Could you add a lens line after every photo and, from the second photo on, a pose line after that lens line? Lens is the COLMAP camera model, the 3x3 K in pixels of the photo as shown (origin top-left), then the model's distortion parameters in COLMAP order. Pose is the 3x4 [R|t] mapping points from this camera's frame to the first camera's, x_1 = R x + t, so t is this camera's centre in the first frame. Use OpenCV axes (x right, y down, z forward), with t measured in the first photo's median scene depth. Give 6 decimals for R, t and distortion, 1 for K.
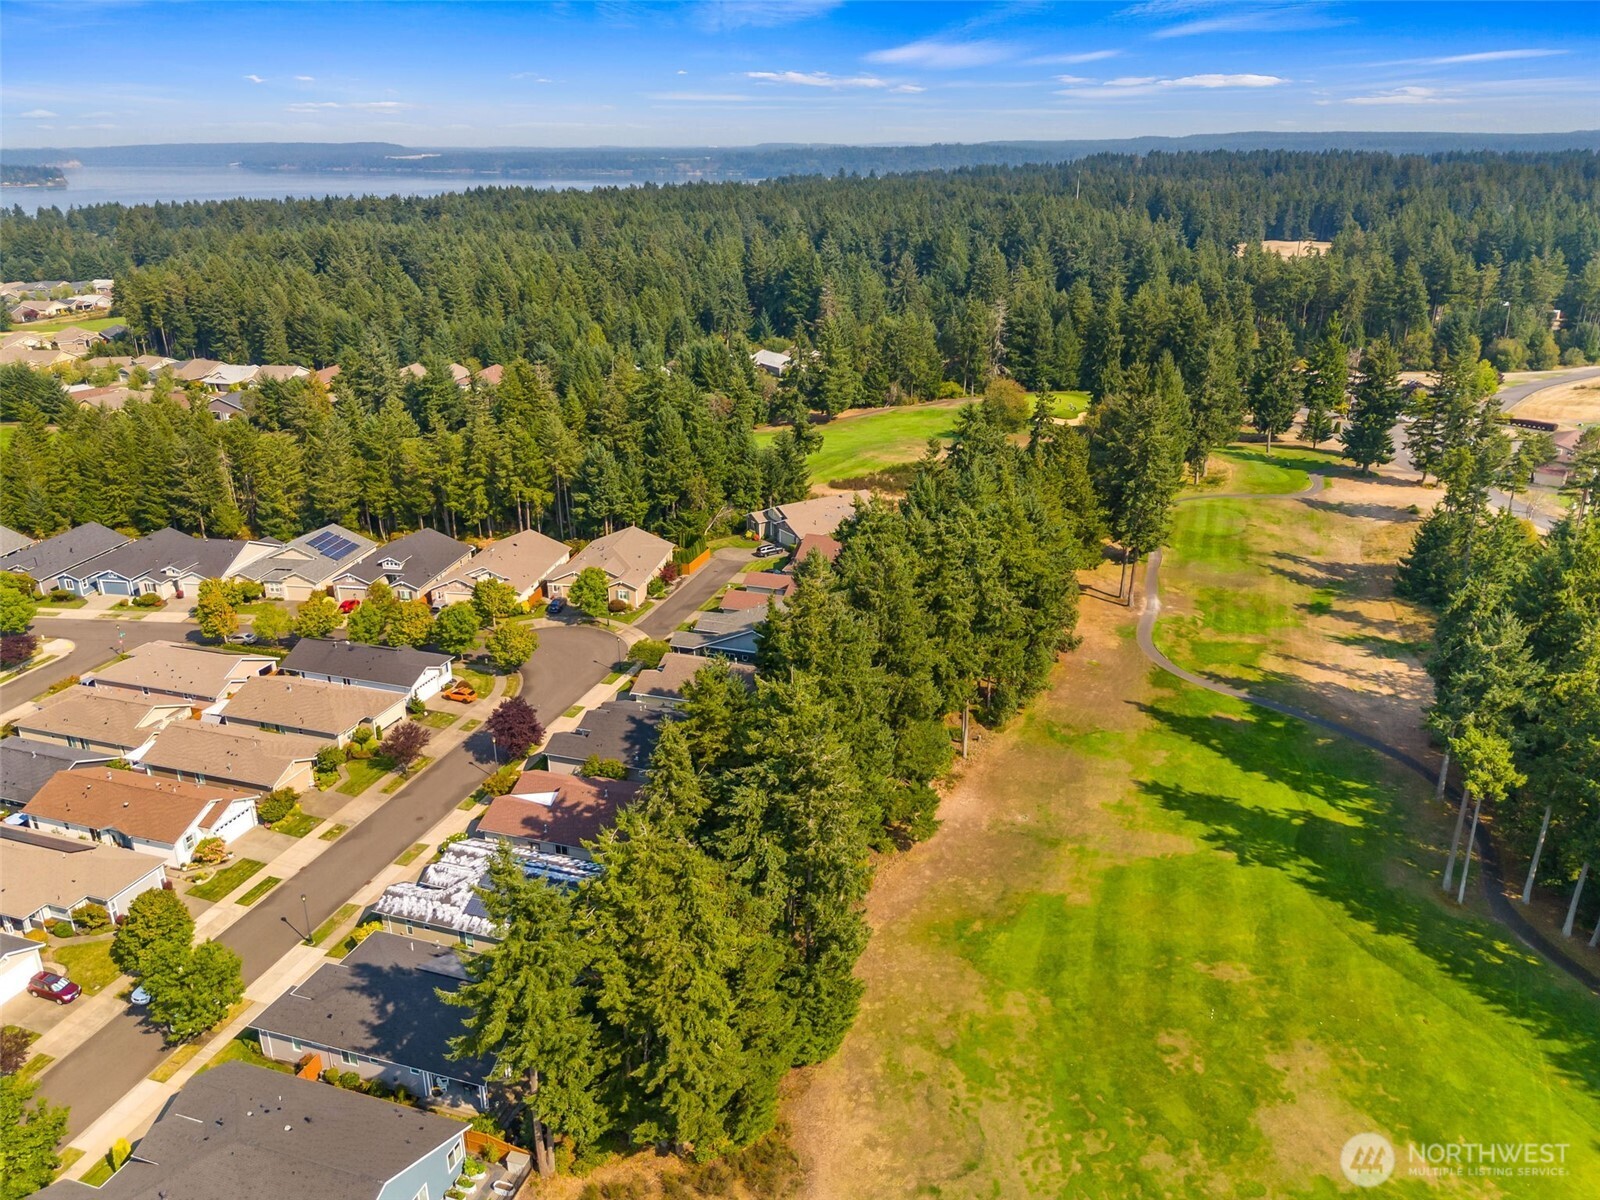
lens RADIAL K [[1212.4, 0, 789.7], [0, 1212.4, 598.3], [0, 0, 1]] dist [0.054171, -0.006094]
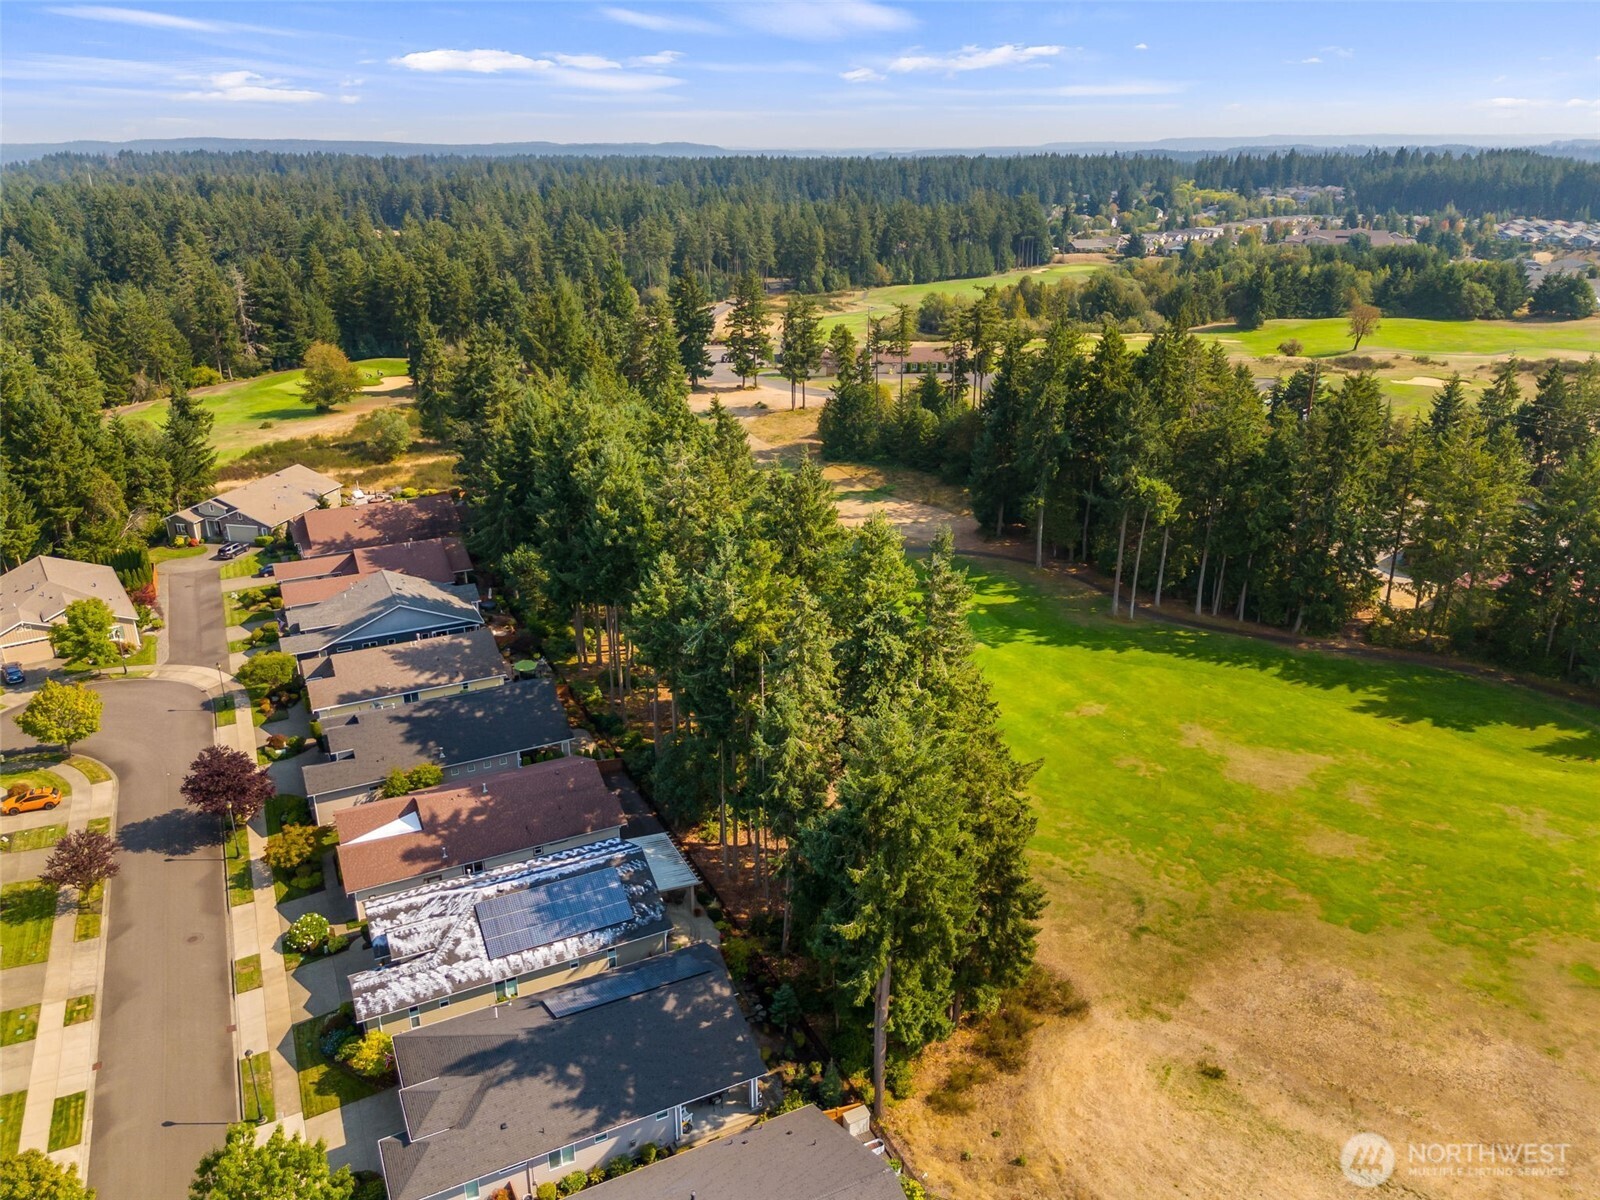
lens RADIAL K [[1212.4, 0, 789.7], [0, 1212.4, 598.3], [0, 0, 1]] dist [0.054171, -0.006094]
pose [[0.700166, -0.240667, 0.672195, -0.310258], [0.249710, 0.964561, 0.085243, 0.013917], [-0.668889, 0.108170, 0.735450, 0.160308]]
